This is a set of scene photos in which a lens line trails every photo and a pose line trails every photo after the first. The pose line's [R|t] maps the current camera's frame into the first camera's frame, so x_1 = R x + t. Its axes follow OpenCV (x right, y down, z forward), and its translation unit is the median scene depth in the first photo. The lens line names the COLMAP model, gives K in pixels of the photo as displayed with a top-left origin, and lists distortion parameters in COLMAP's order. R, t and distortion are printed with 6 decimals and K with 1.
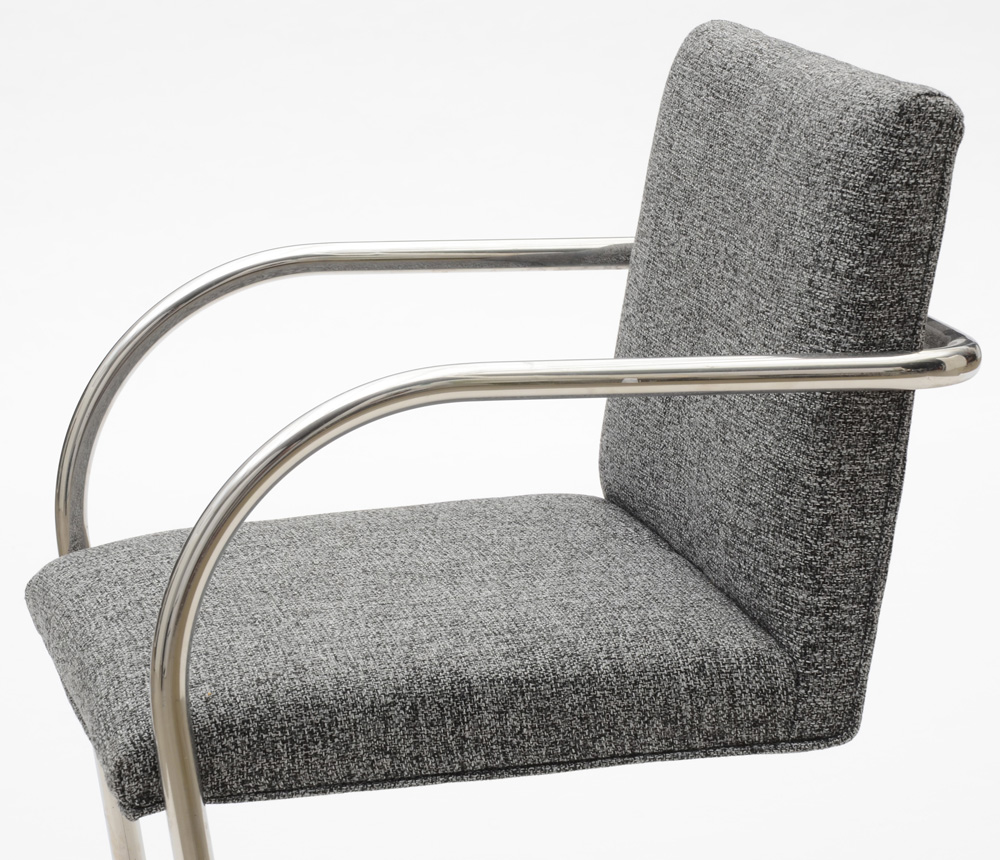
lens RADIAL K [[3957.8, 0, 504.3], [0, 3957.8, 428.1], [0, 0, 1]] dist [0.758181, 0.000000]
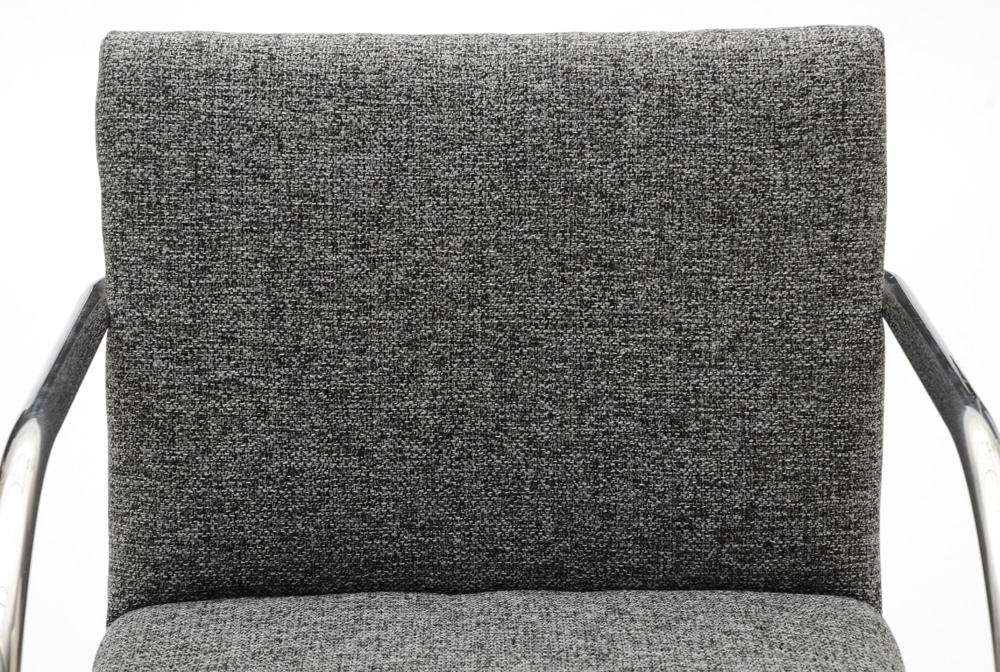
lens RADIAL K [[2952.8, 0, 497.6], [0, 2952.8, 341.1], [0, 0, 1]] dist [0.722049, 0.000000]
pose [[0.197466, -0.269258, 0.942607, -0.651594], [0.194797, 0.953143, 0.231459, -0.201832], [-0.960761, 0.137912, 0.240664, 0.910857]]
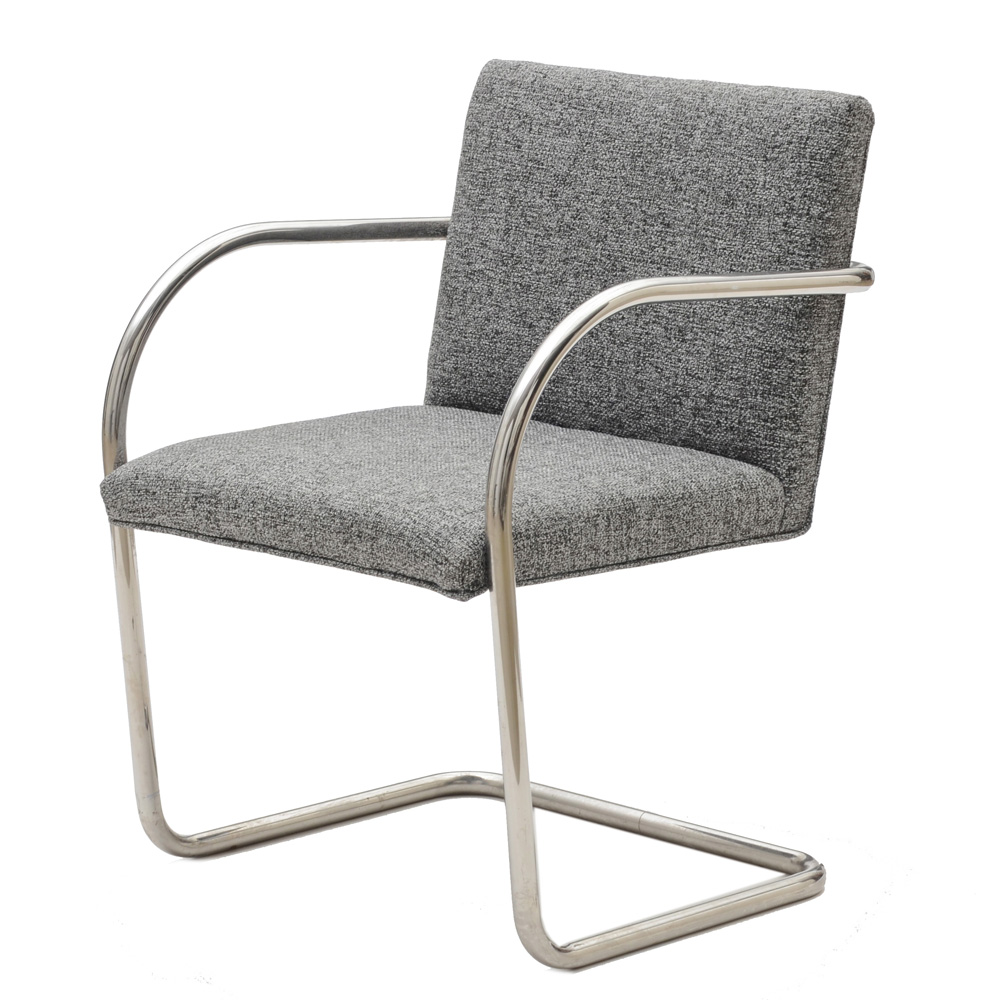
lens RADIAL K [[4307.6, 0, 499.9], [0, 4307.6, 502.7], [0, 0, 1]] dist [0.459181, 0.000000]
pose [[0.838108, -0.048199, 0.543371, -0.904149], [0.060500, 0.998157, -0.004777, 0.069266], [-0.542139, 0.036878, 0.839479, -0.300937]]
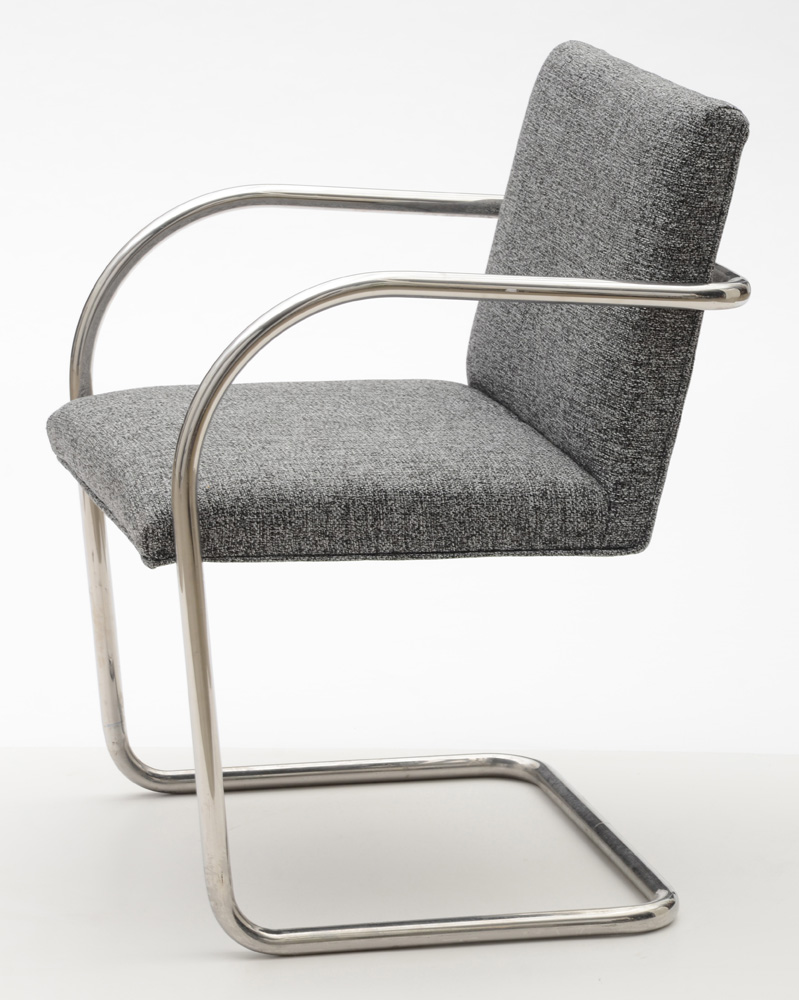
lens RADIAL K [[4324.4, 0, 393.6], [0, 4324.4, 414.4], [0, 0, 1]] dist [0.961812, 0.000000]
pose [[0.997135, 0.063739, 0.040738, -0.071587], [-0.063647, 0.997966, -0.003539, 0.040903], [-0.040881, 0.000936, 0.999164, -0.574237]]
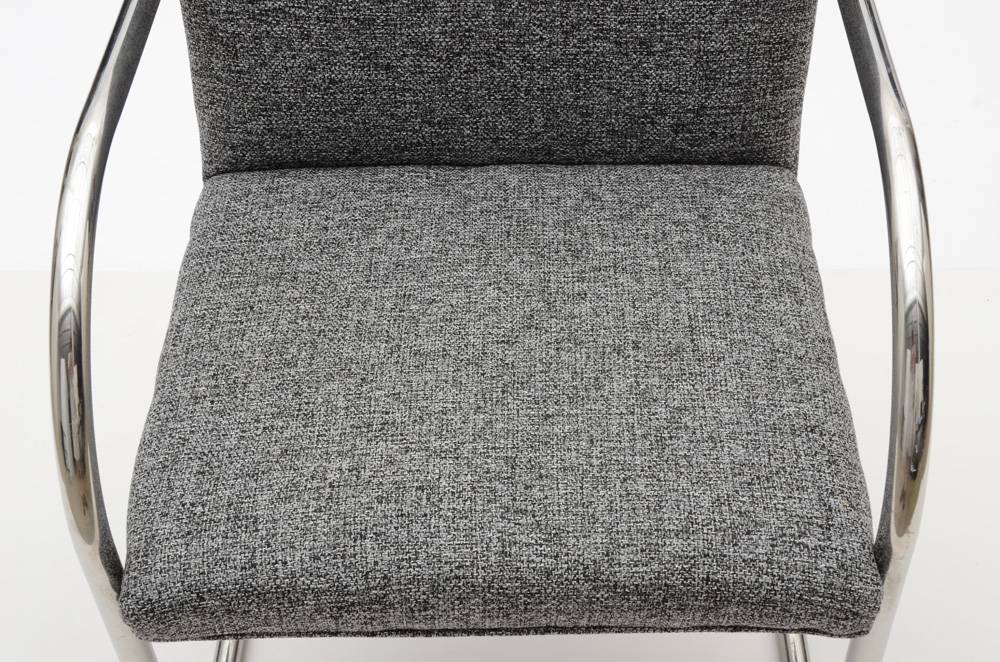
lens RADIAL K [[1624.4, 0, 495.1], [0, 1624.4, 334.6], [0, 0, 1]] dist [0.205685, 0.000000]
pose [[0.228704, -0.643073, 0.730857, -0.379305], [0.208461, 0.765691, 0.608491, -0.248364], [-0.950915, 0.013191, 0.309172, 0.939340]]
